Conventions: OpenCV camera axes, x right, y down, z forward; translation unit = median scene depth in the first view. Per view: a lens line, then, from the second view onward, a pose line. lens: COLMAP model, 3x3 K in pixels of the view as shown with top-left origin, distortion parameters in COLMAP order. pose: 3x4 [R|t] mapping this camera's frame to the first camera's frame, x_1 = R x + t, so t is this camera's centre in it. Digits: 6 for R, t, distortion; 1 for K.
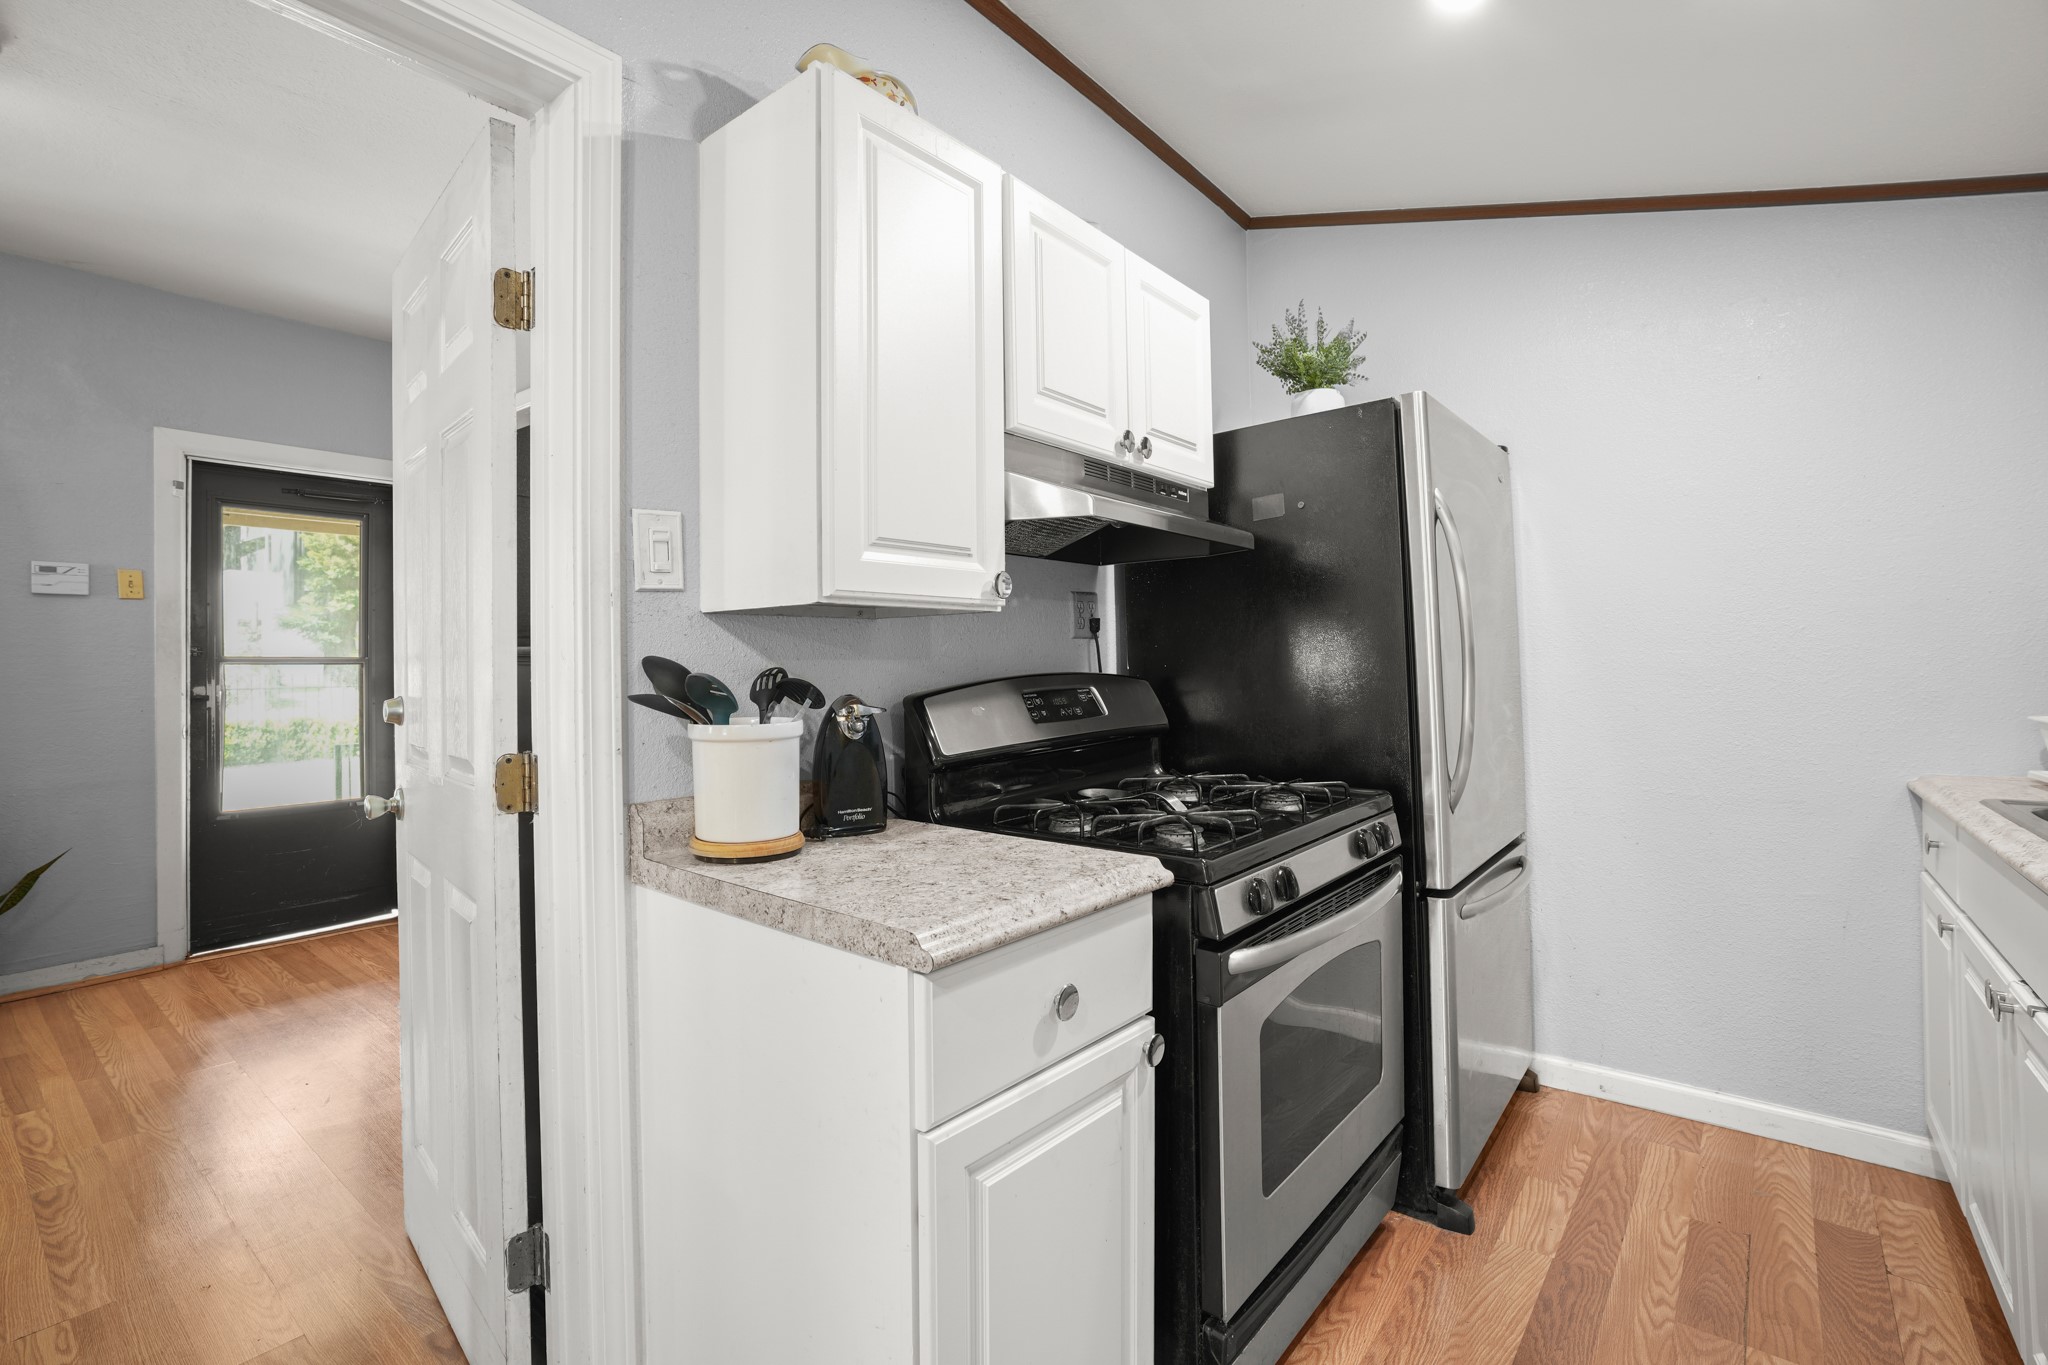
lens RADIAL K [[953.2, 0, 957.6], [0, 953.2, 673.7], [0, 0, 1]] dist [-0.001646, -0.015992]
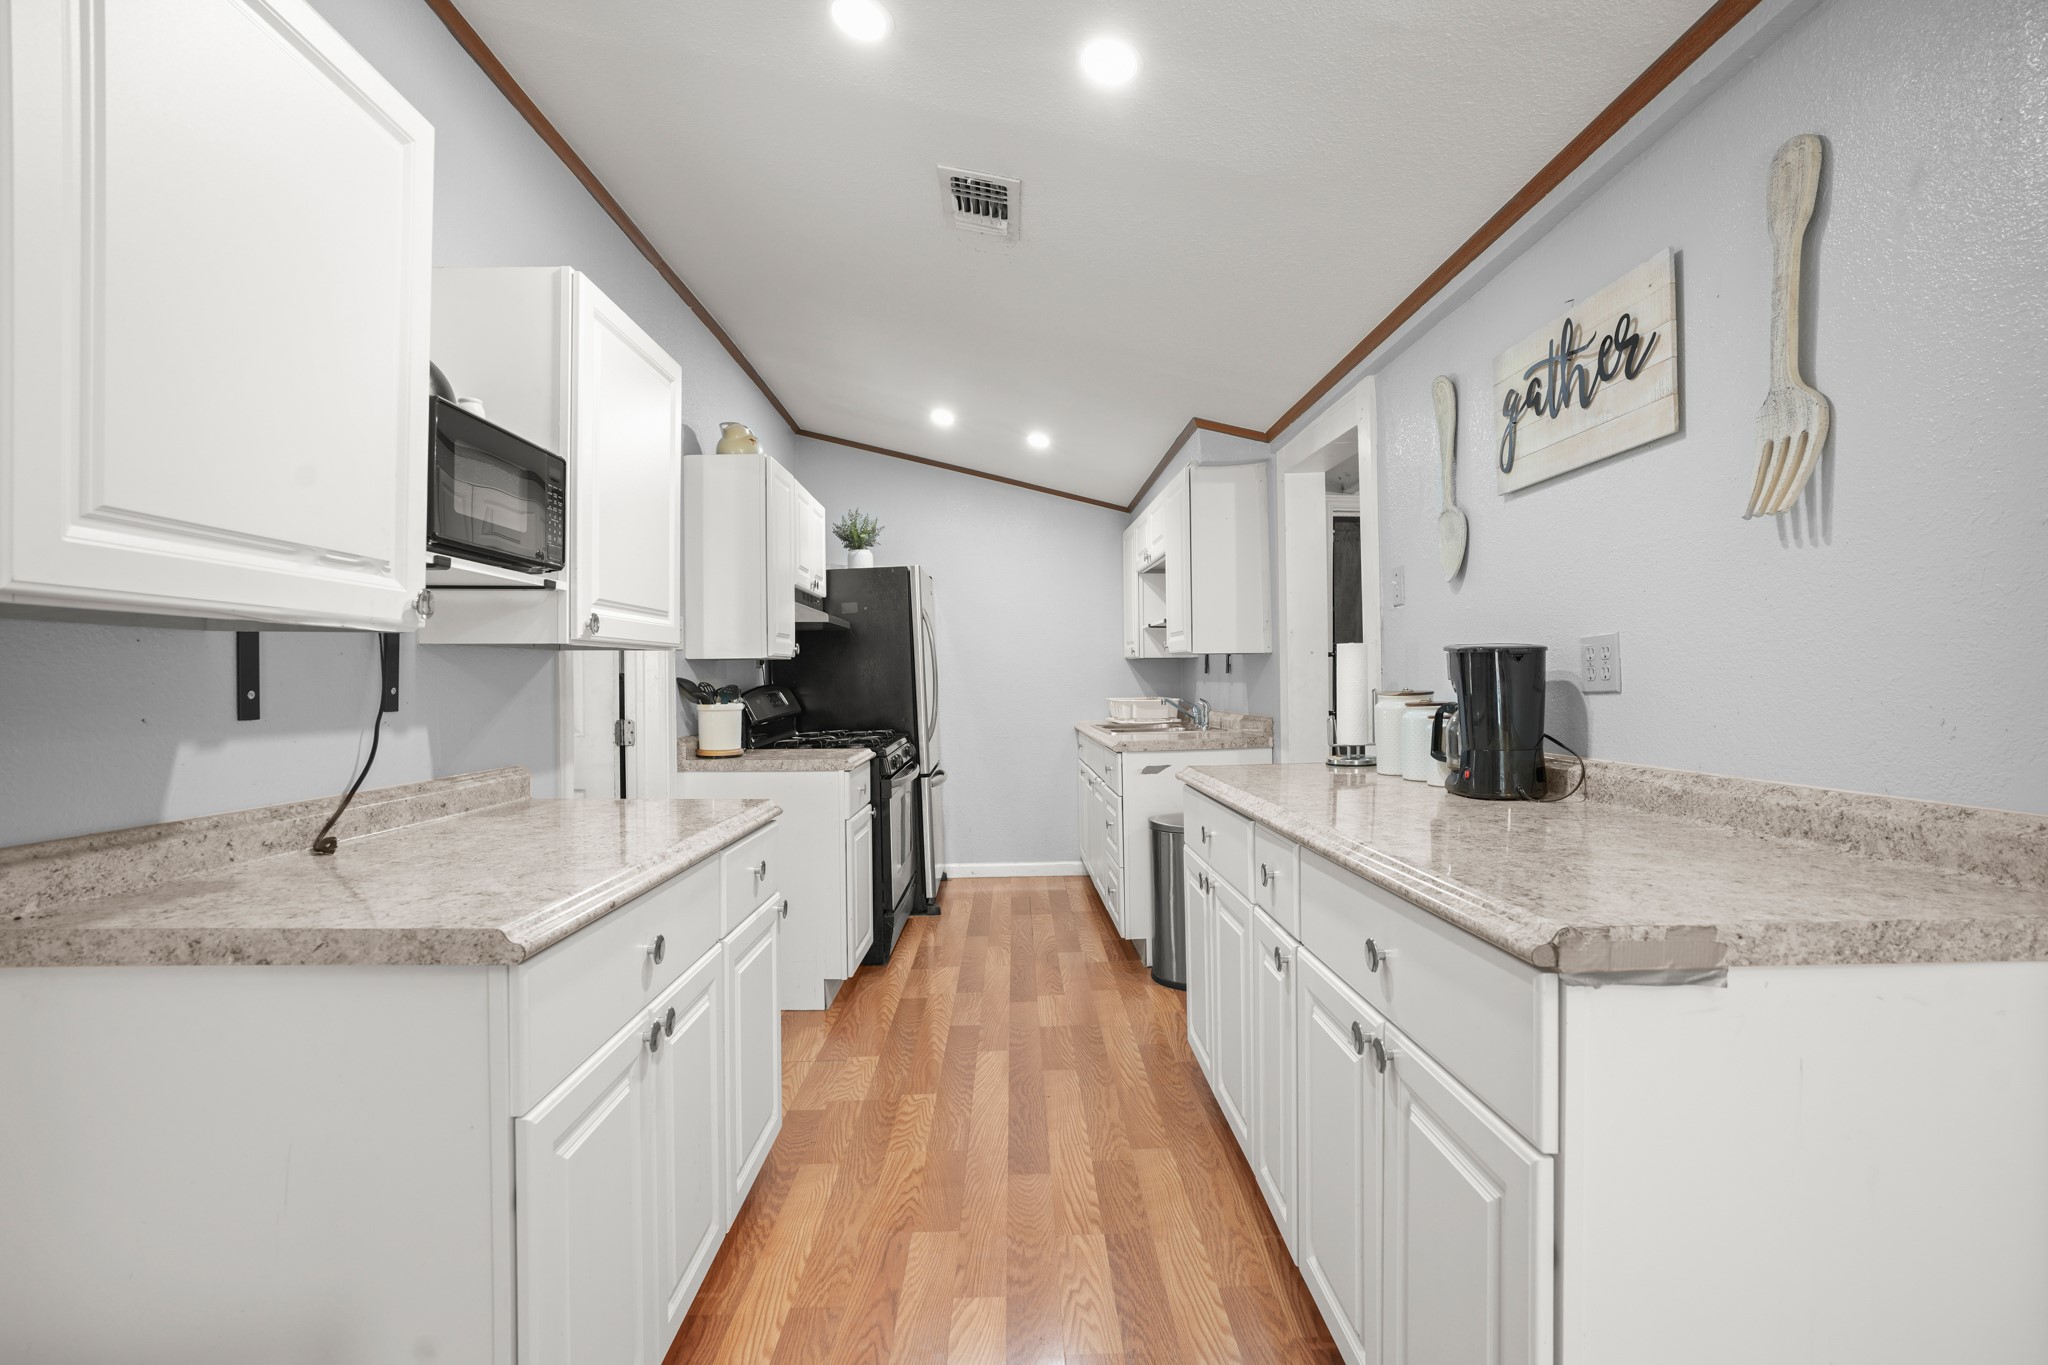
lens RADIAL K [[957.1, 0, 1024.0], [0, 957.1, 682.5], [0, 0, 1]] dist [-0.000674, -0.000012]
pose [[0.754816, -0.008013, 0.655888, -0.881092], [0.013110, 0.999910, -0.002871, 0.007414], [-0.655806, 0.010766, 0.754853, -0.978248]]
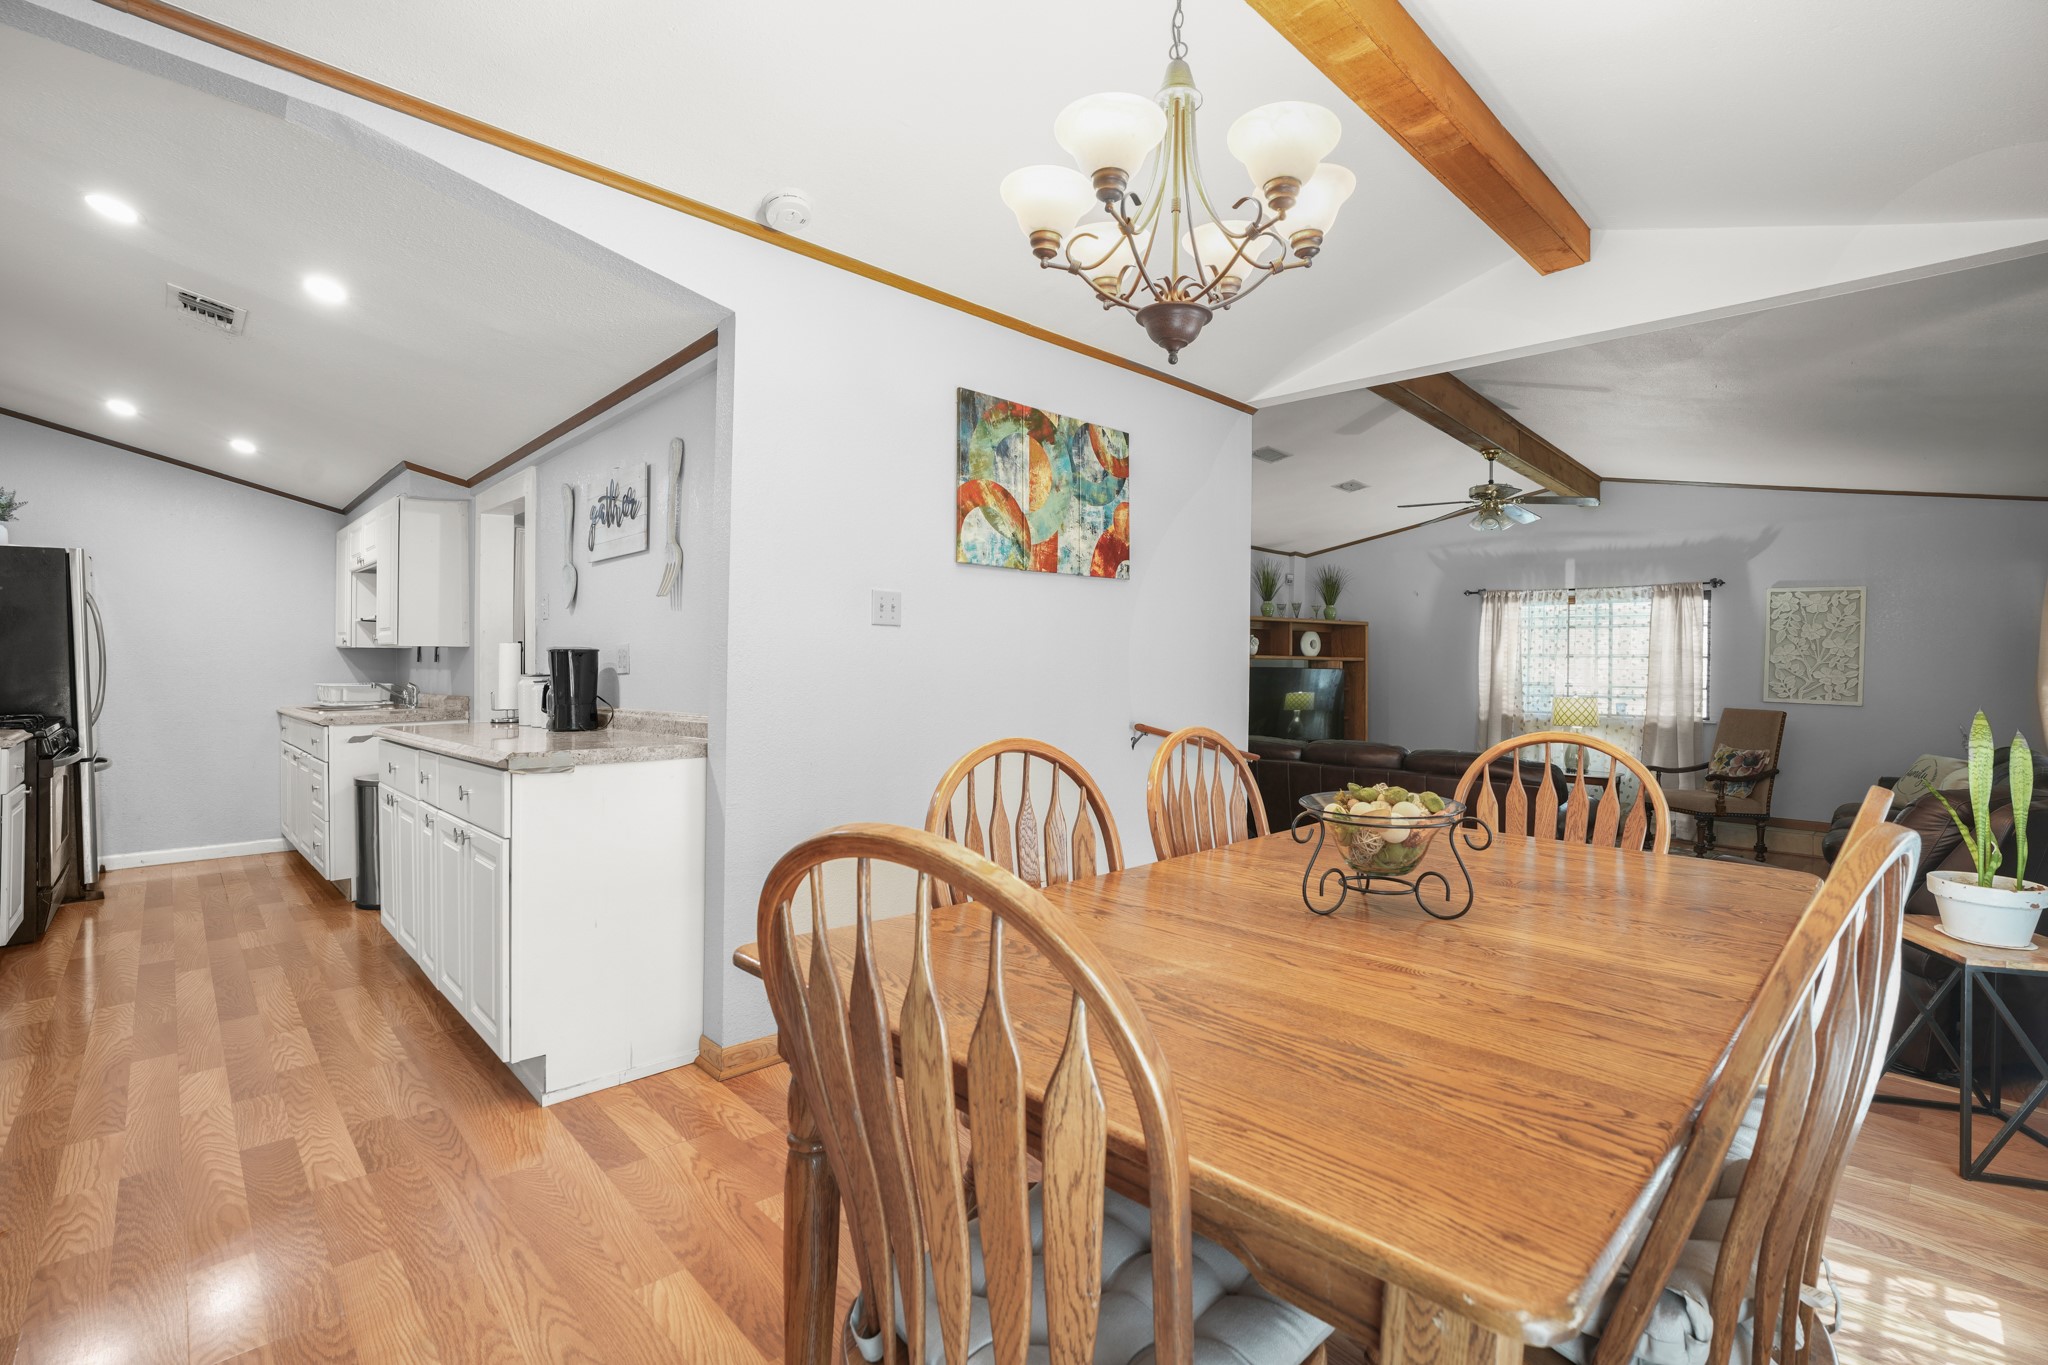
lens RADIAL K [[899.3, 0, 1032.6], [0, 899.3, 659.8], [0, 0, 1]] dist [-0.058448, 0.018466]
pose [[0.082925, 0.011307, 0.996492, -1.441958], [0.006132, 0.999911, -0.011856, 0.019859], [-0.996537, 0.007094, 0.082848, -1.534973]]
